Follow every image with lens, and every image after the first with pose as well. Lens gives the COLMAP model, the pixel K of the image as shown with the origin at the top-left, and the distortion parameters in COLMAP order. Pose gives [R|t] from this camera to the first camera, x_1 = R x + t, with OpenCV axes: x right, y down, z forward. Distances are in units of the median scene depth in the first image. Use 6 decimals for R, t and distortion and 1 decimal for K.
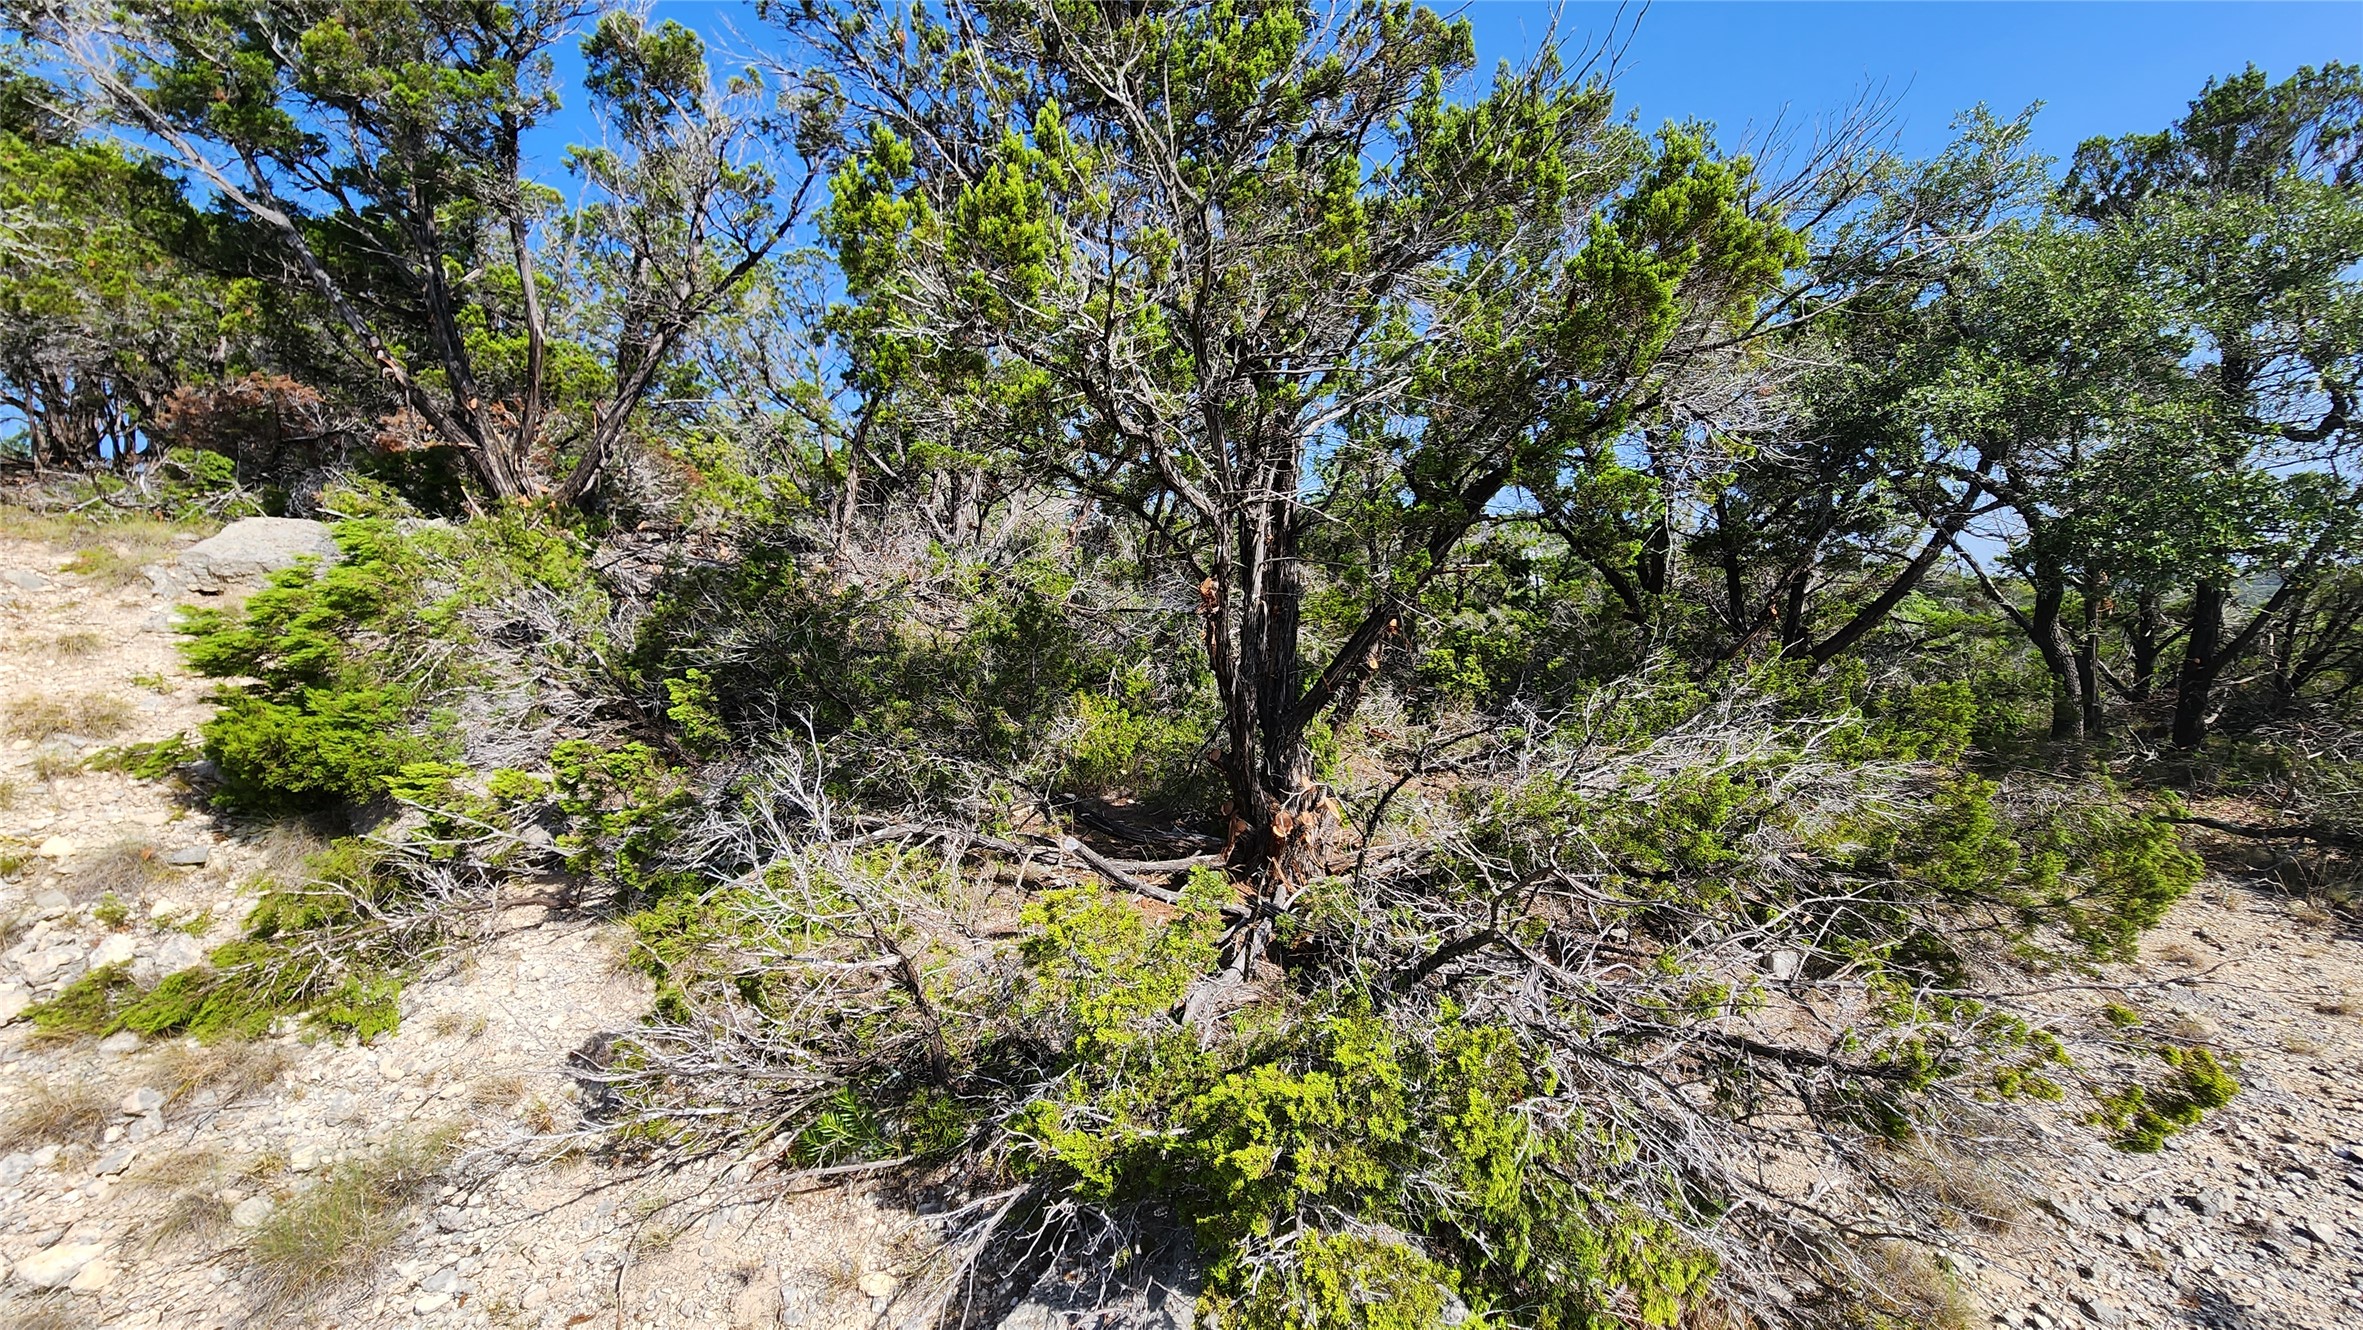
lens RADIAL K [[979.4, 0, 1191.9], [0, 979.4, 666.1], [0, 0, 1]] dist [-0.000116, -0.001030]
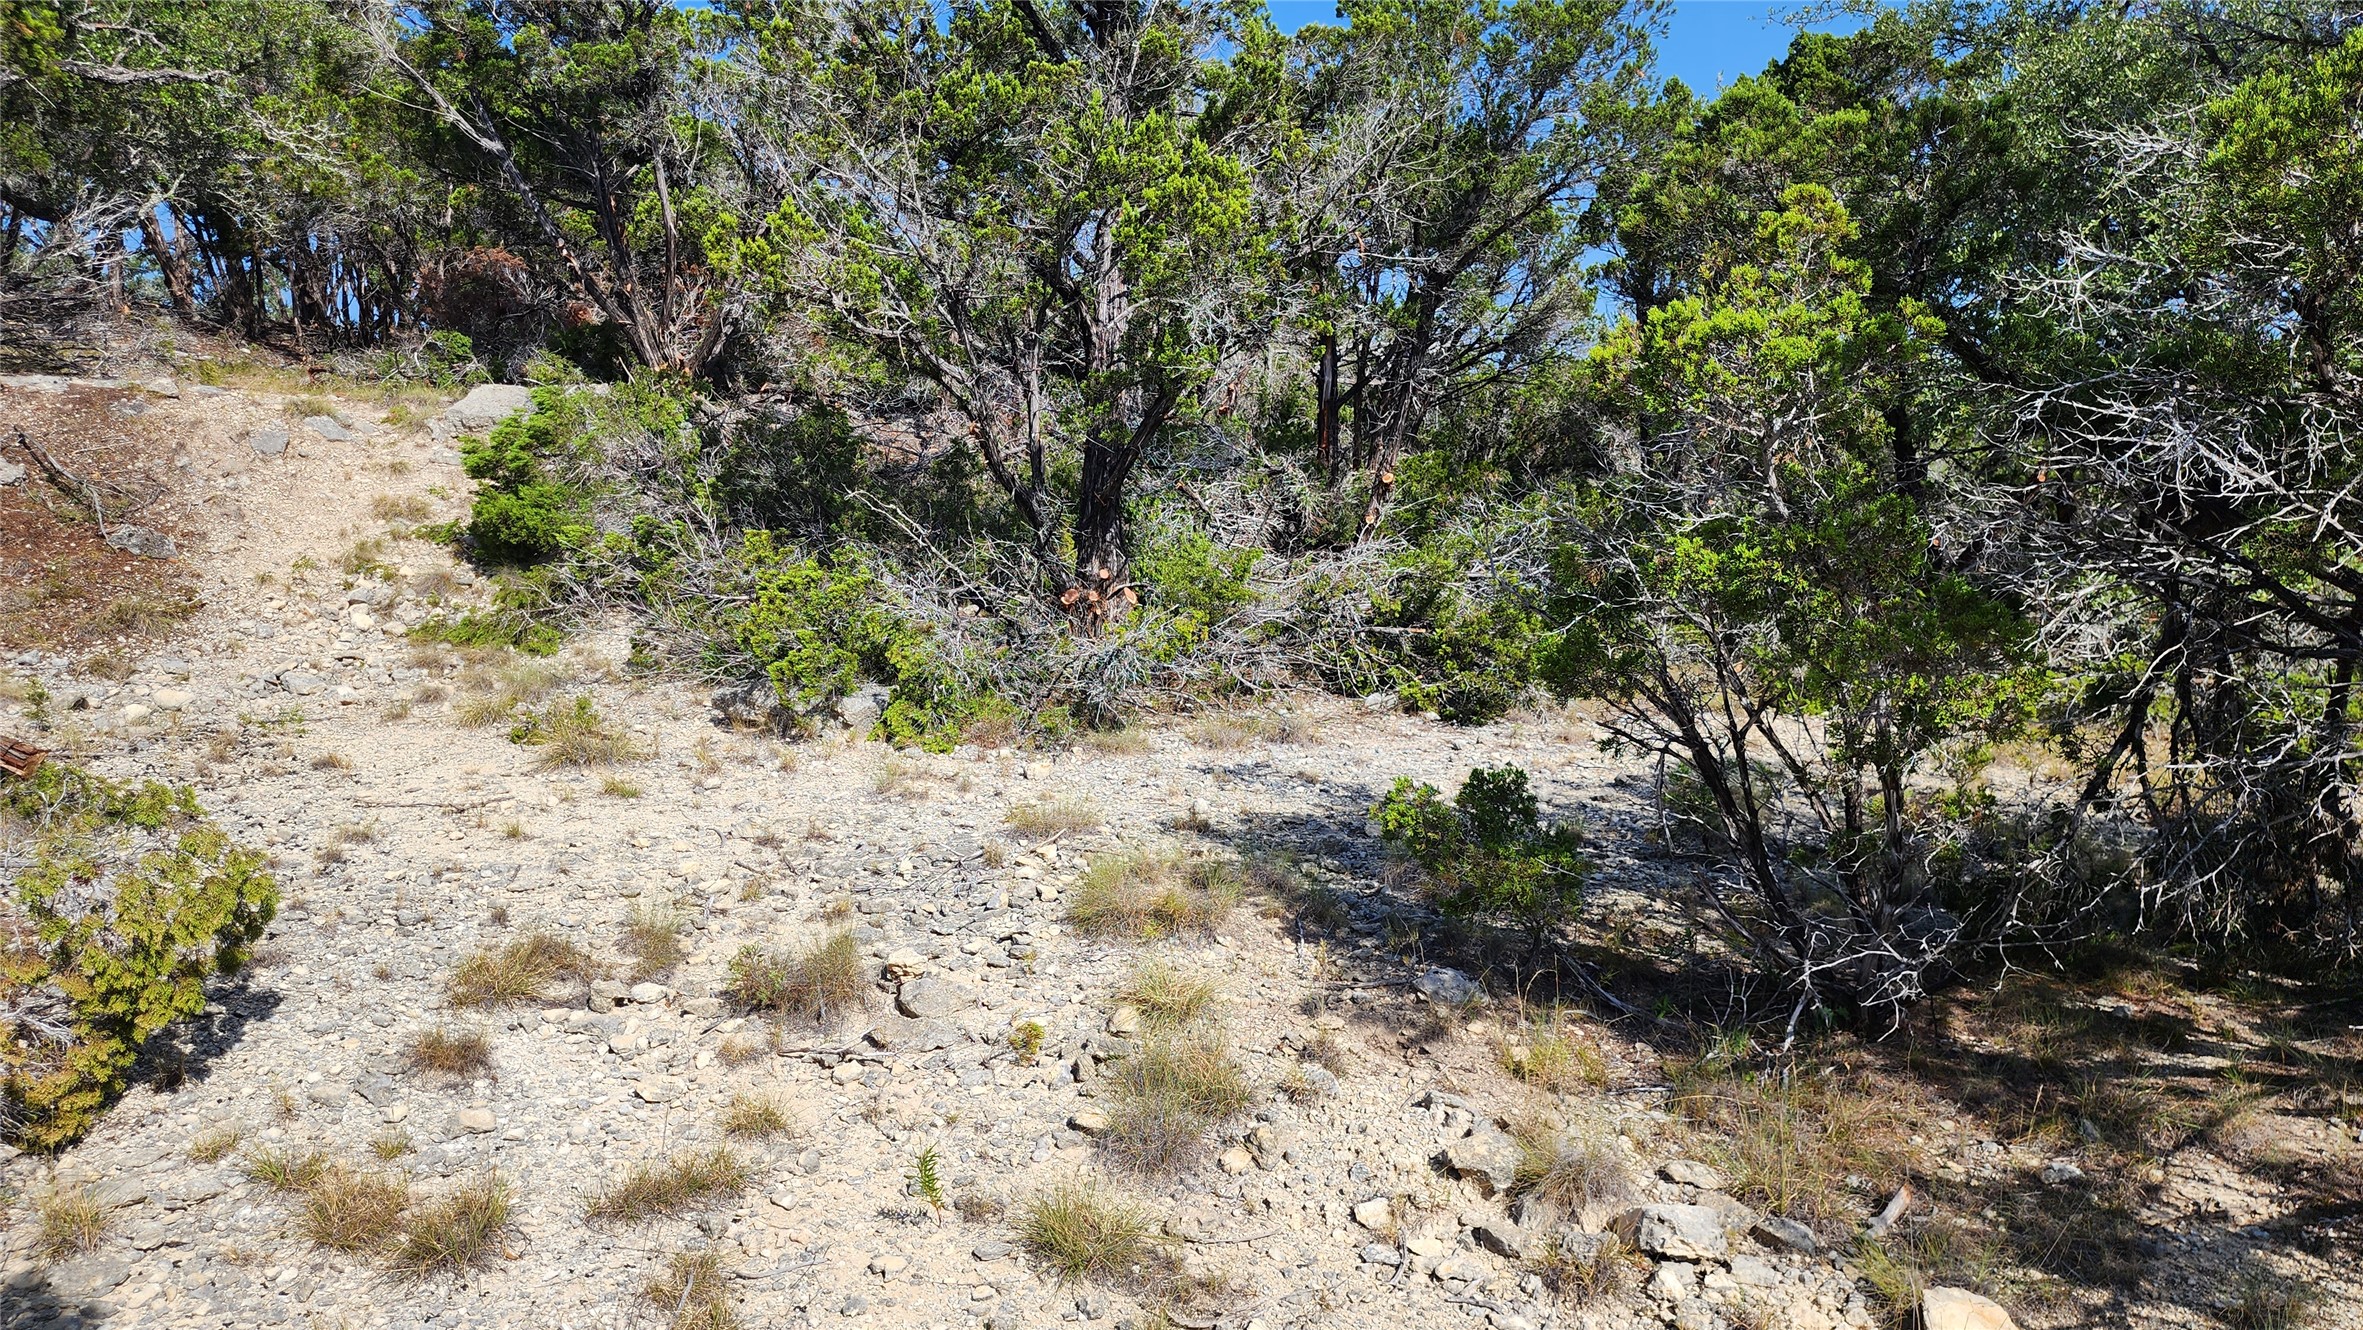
lens RADIAL K [[1543.9, 0, 1138.9], [0, 1543.9, 700.1], [0, 0, 1]] dist [0.082390, -0.066302]
pose [[0.936436, 0.054223, -0.346622, 0.941940], [-0.032055, 0.997075, 0.069376, 0.148991], [0.349370, -0.053855, 0.935436, -1.046904]]
